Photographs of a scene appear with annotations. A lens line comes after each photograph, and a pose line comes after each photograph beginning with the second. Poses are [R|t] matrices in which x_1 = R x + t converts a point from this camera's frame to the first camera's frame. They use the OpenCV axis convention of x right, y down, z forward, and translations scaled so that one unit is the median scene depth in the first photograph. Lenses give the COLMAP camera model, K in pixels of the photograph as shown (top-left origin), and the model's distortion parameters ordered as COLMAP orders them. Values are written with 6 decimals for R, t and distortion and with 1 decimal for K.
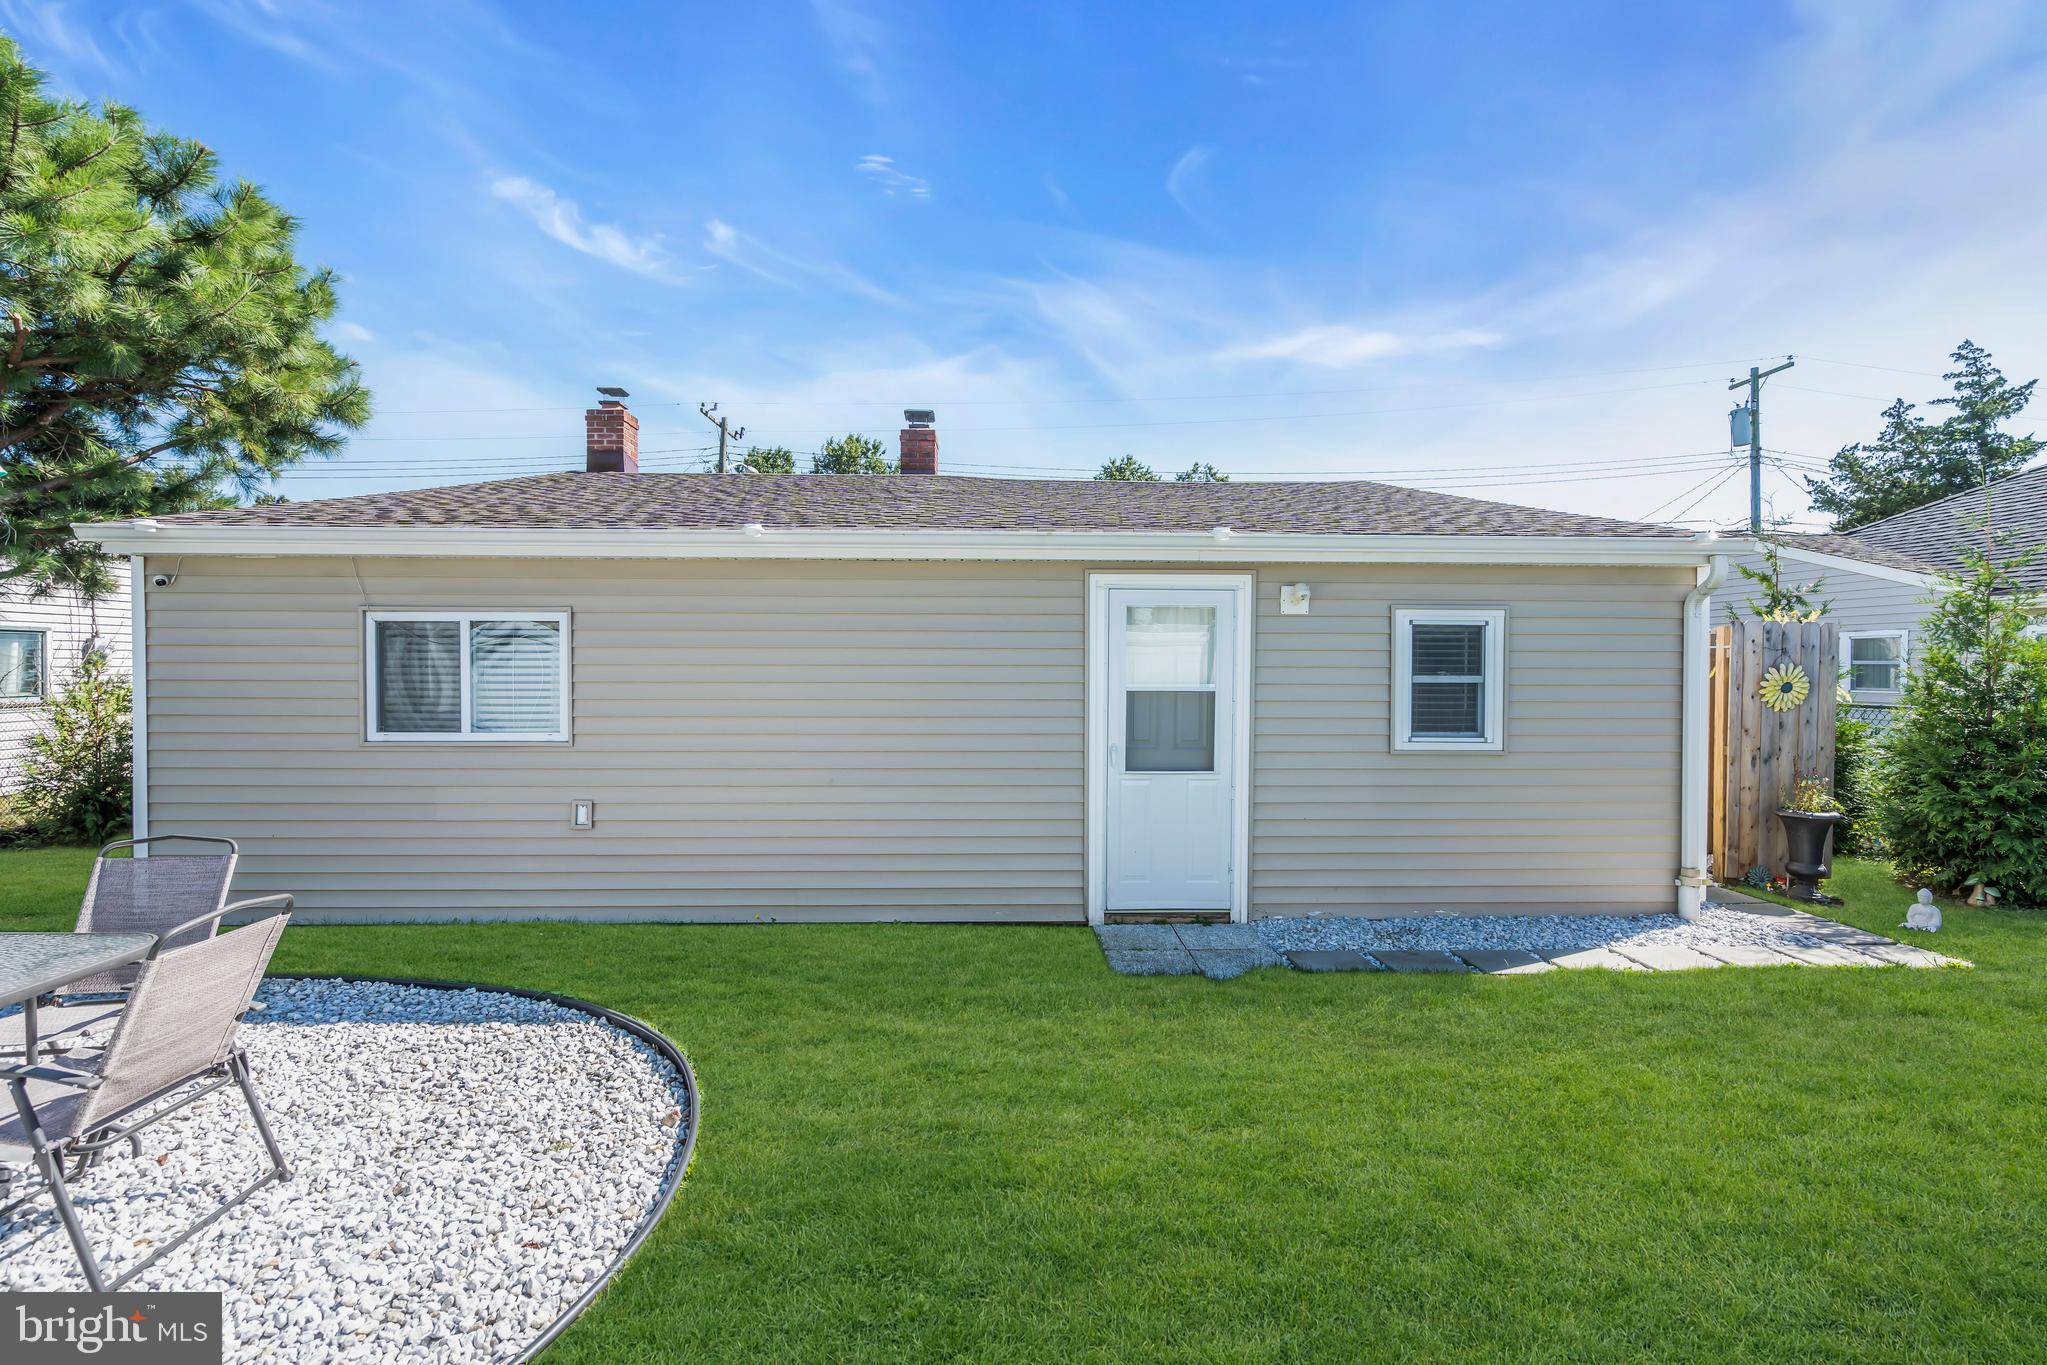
lens RADIAL K [[936.0, 0, 1016.6], [0, 936.0, 672.3], [0, 0, 1]] dist [-0.001599, 0.000992]
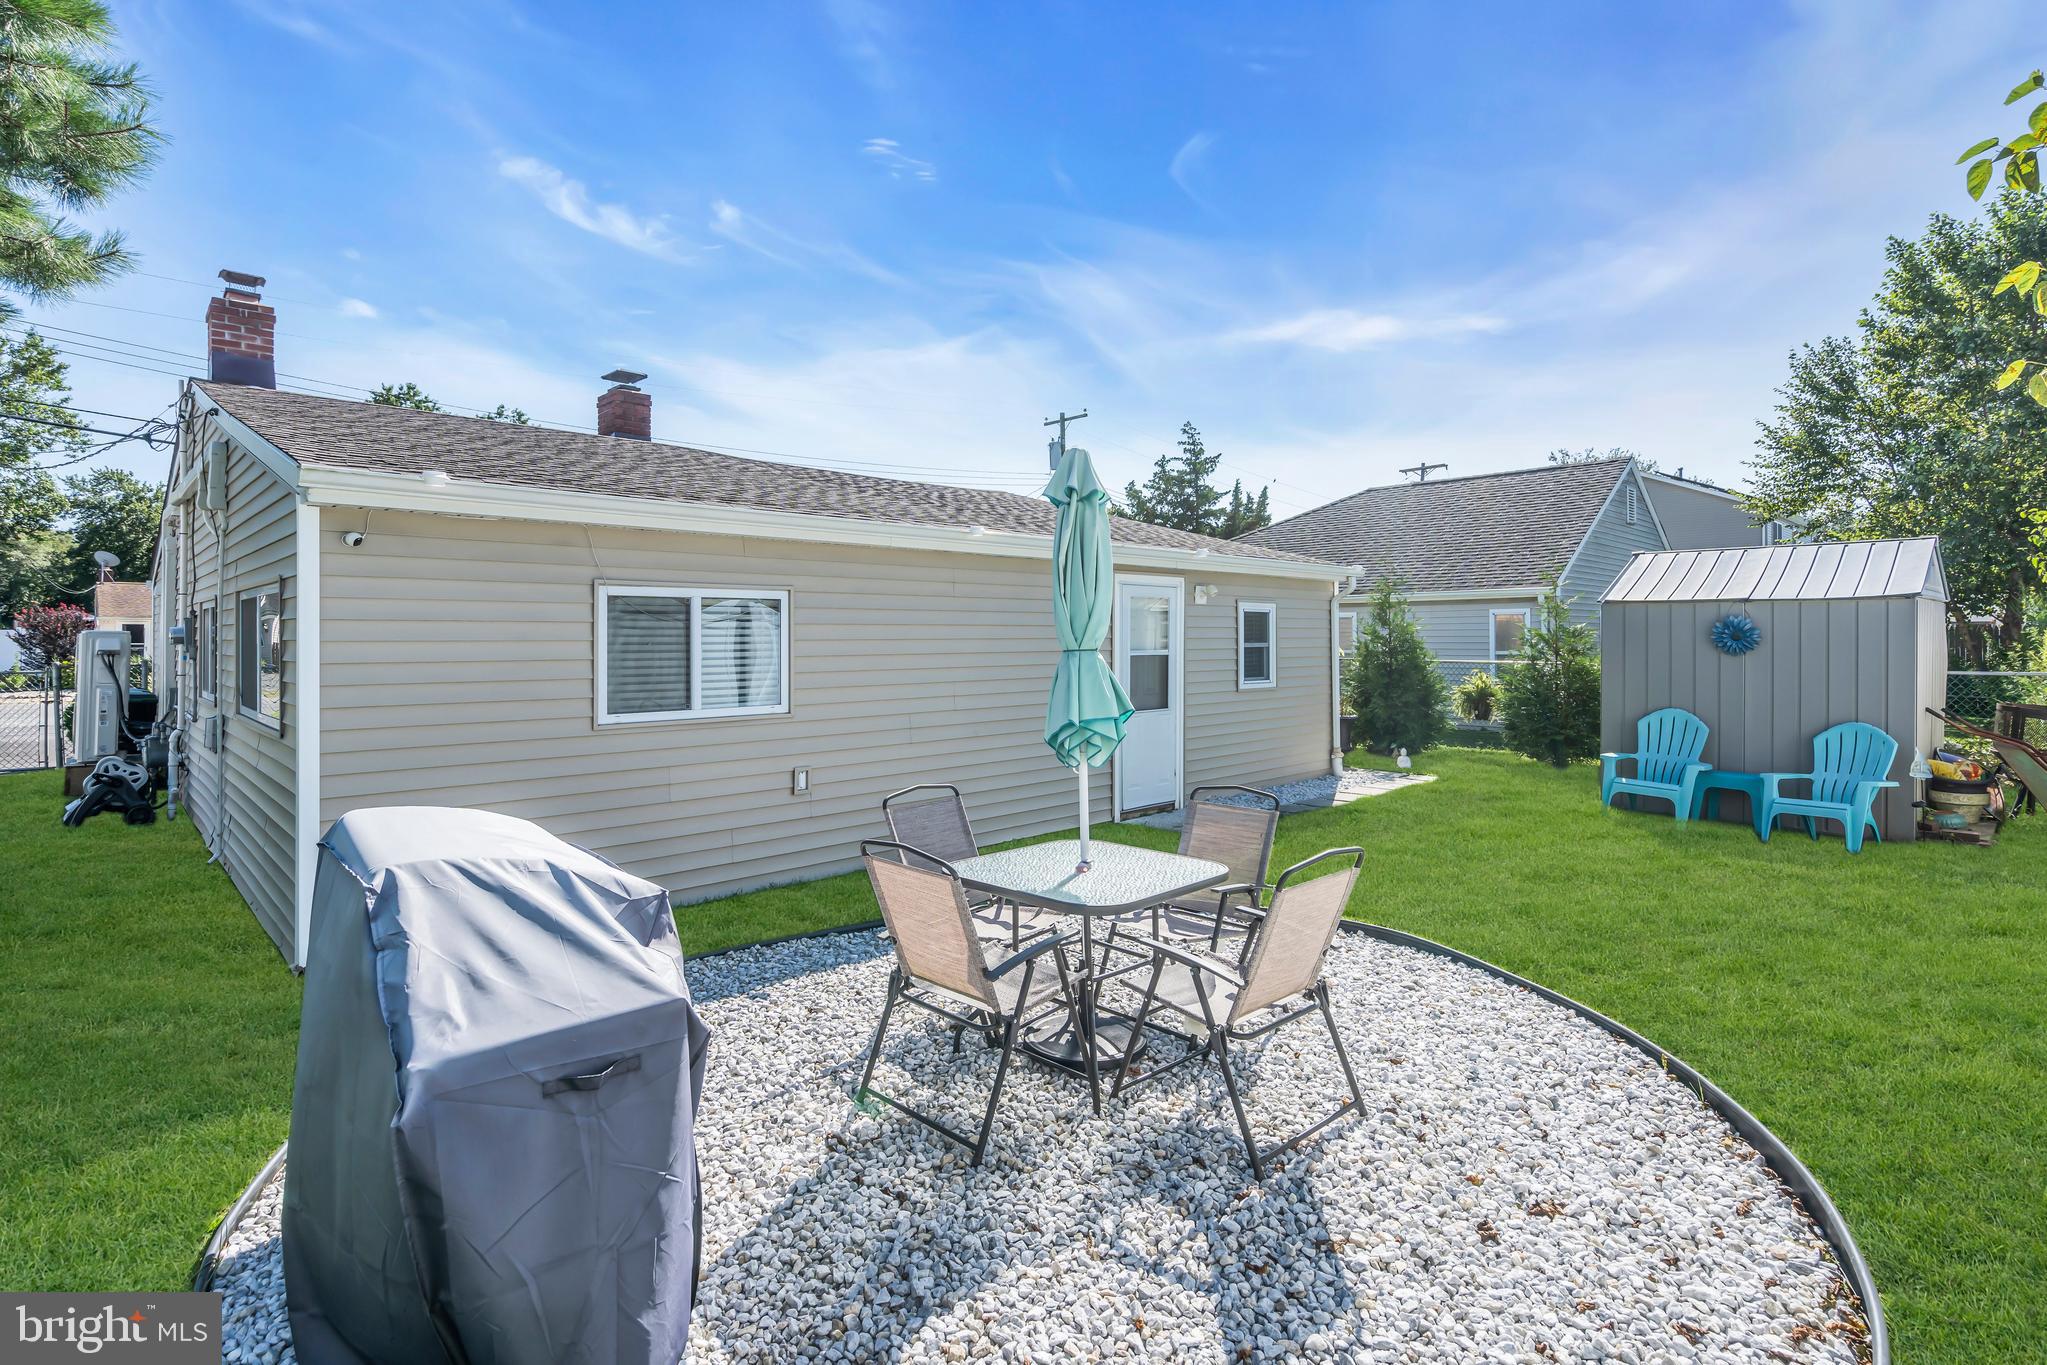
lens RADIAL K [[984.0, 0, 1021.9], [0, 984.0, 625.5], [0, 0, 1]] dist [0.000500, -0.000009]
pose [[0.741459, 0.001870, 0.670995, -1.002732], [0.010594, 0.999839, -0.014493, -0.006066], [-0.670914, 0.017854, 0.741320, -0.005857]]
